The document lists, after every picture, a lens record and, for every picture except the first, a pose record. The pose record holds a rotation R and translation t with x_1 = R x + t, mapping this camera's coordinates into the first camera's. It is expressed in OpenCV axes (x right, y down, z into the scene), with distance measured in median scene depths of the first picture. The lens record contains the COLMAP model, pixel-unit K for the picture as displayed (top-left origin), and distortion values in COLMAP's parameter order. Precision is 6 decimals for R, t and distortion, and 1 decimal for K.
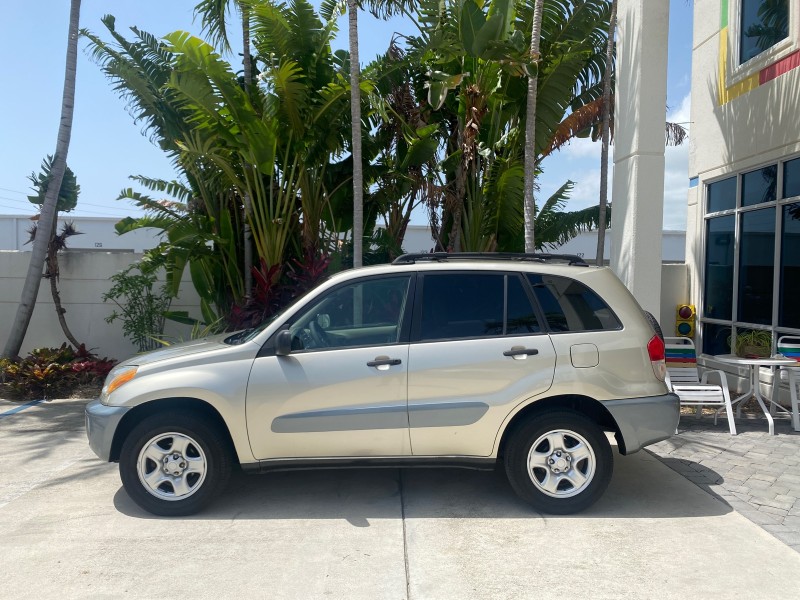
lens RADIAL K [[618.7, 0, 399.8], [0, 618.7, 295.9], [0, 0, 1]] dist [-0.000373, 0.003722]
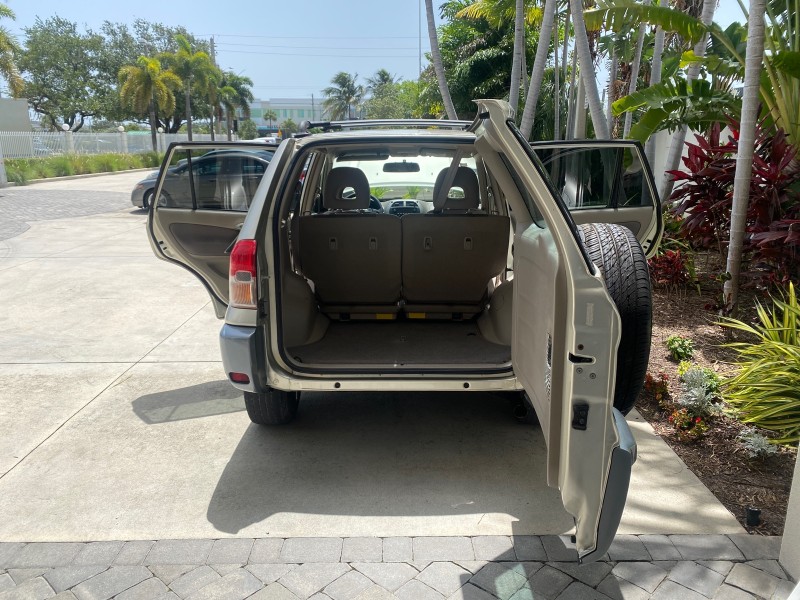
lens RADIAL K [[617.5, 0, 401.5], [0, 617.5, 296.8], [0, 0, 1]] dist [0.002856, -0.000204]
pose [[-0.018892, 0.231569, -0.972635, 0.531162], [-0.024807, 0.972401, 0.231995, -0.019077], [0.999514, 0.028511, -0.012626, 0.580963]]
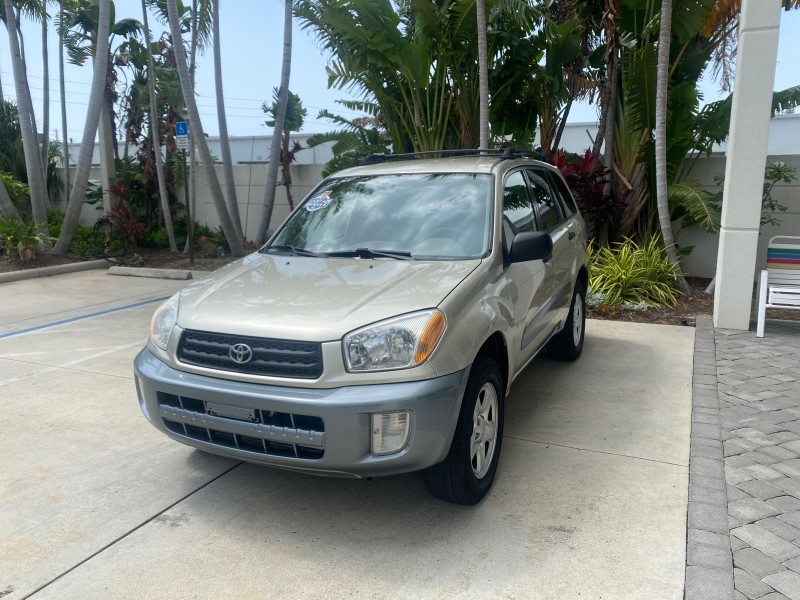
lens RADIAL K [[616.4, 0, 401.9], [0, 616.4, 299.8], [0, 0, 1]] dist [0.010353, -0.007942]
pose [[0.887748, 0.064667, -0.455766, 0.279181], [0.007801, 0.987828, 0.155356, 0.010473], [0.460264, -0.141472, 0.876437, -0.058707]]
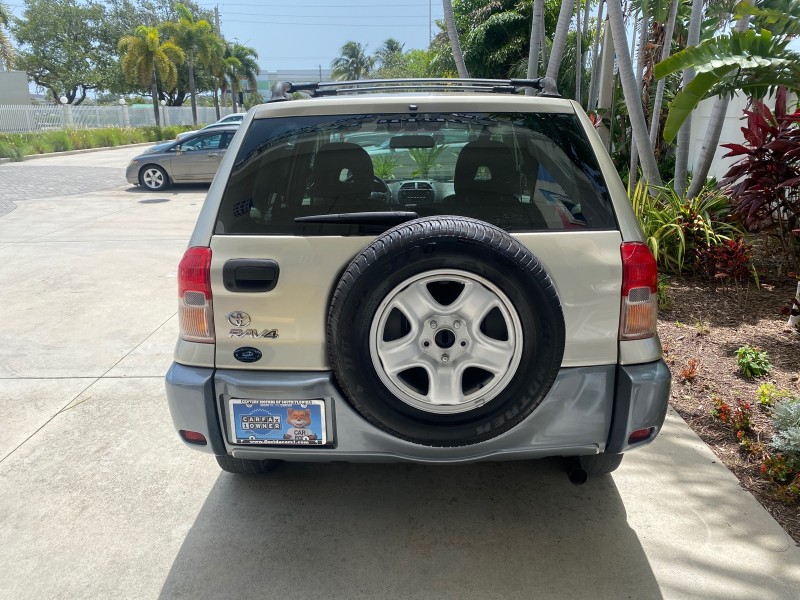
lens RADIAL K [[617.5, 0, 401.5], [0, 617.5, 296.8], [0, 0, 1]] dist [0.002856, -0.000204]
pose [[-0.033329, 0.272114, -0.961688, 0.434427], [-0.019380, 0.961865, 0.272836, -0.017848], [0.999257, 0.027731, -0.026784, 0.577011]]
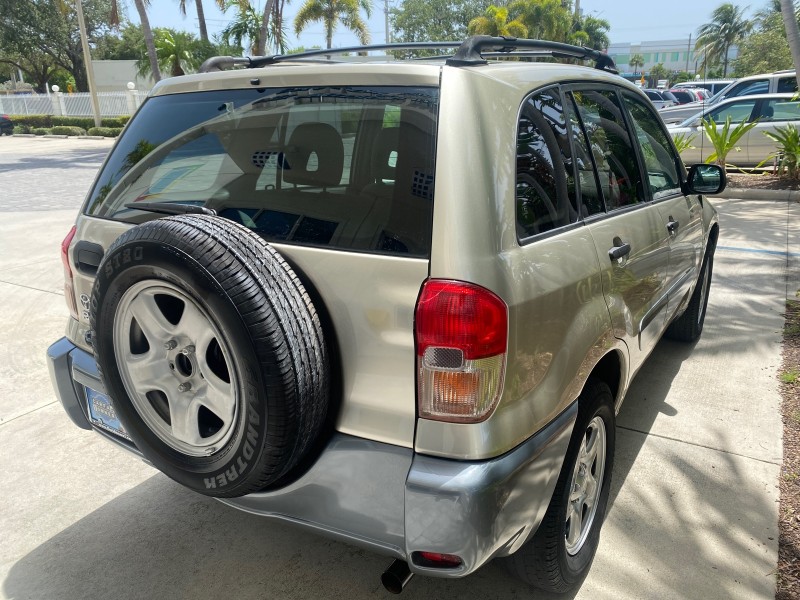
lens RADIAL K [[616.4, 0, 401.9], [0, 616.4, 299.8], [0, 0, 1]] dist [0.010353, -0.007942]
pose [[-0.544080, 0.262531, -0.796903, 0.333305], [-0.007006, 0.948332, 0.317201, -0.020004], [0.839004, 0.178165, -0.514129, 0.728644]]
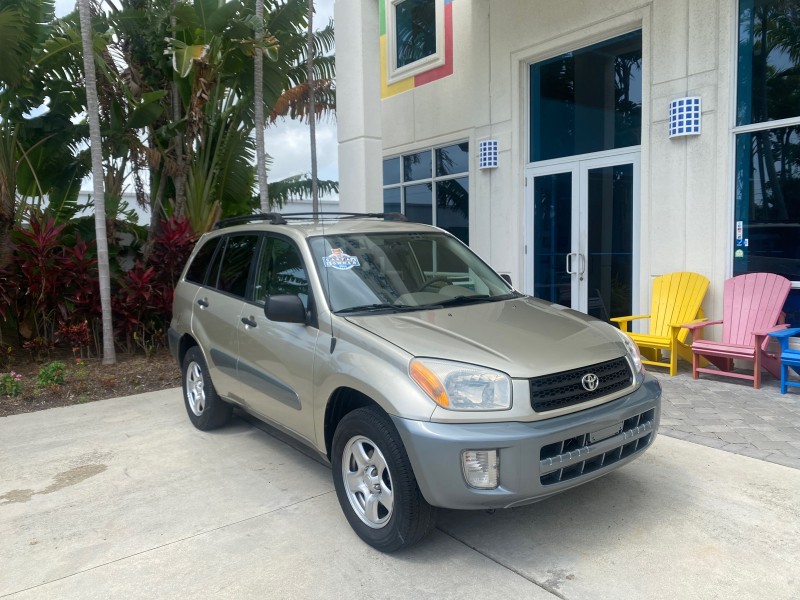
lens RADIAL K [[616.4, 0, 401.9], [0, 616.4, 299.8], [0, 0, 1]] dist [0.010353, -0.007942]
pose [[0.813534, -0.083343, 0.575514, -0.220613], [0.050183, 0.996046, 0.073304, 0.007152], [-0.579348, -0.030755, 0.814500, -0.049836]]
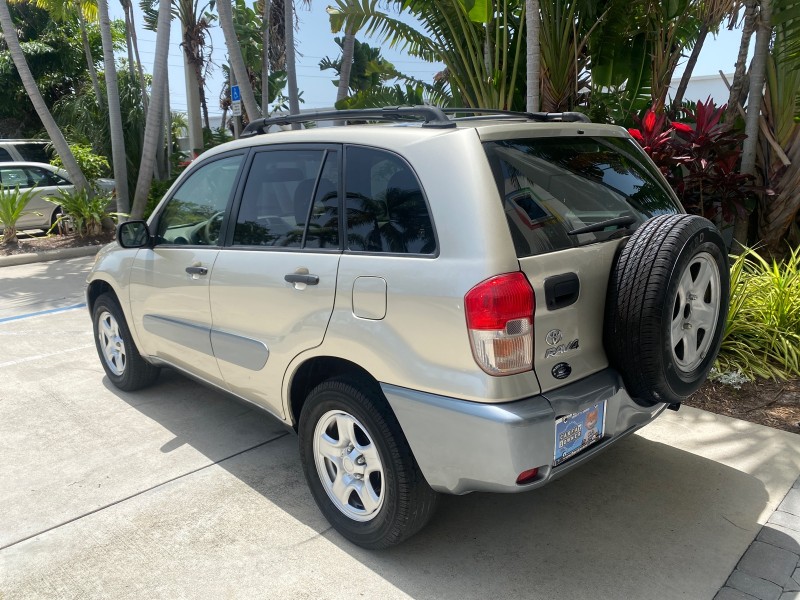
lens RADIAL K [[617.5, 0, 401.5], [0, 617.5, 296.8], [0, 0, 1]] dist [0.002856, -0.000204]
pose [[0.688408, 0.143800, -0.710926, 0.336480], [0.004350, 0.979314, 0.202299, -0.006720], [0.725310, -0.142357, 0.673542, 0.311712]]
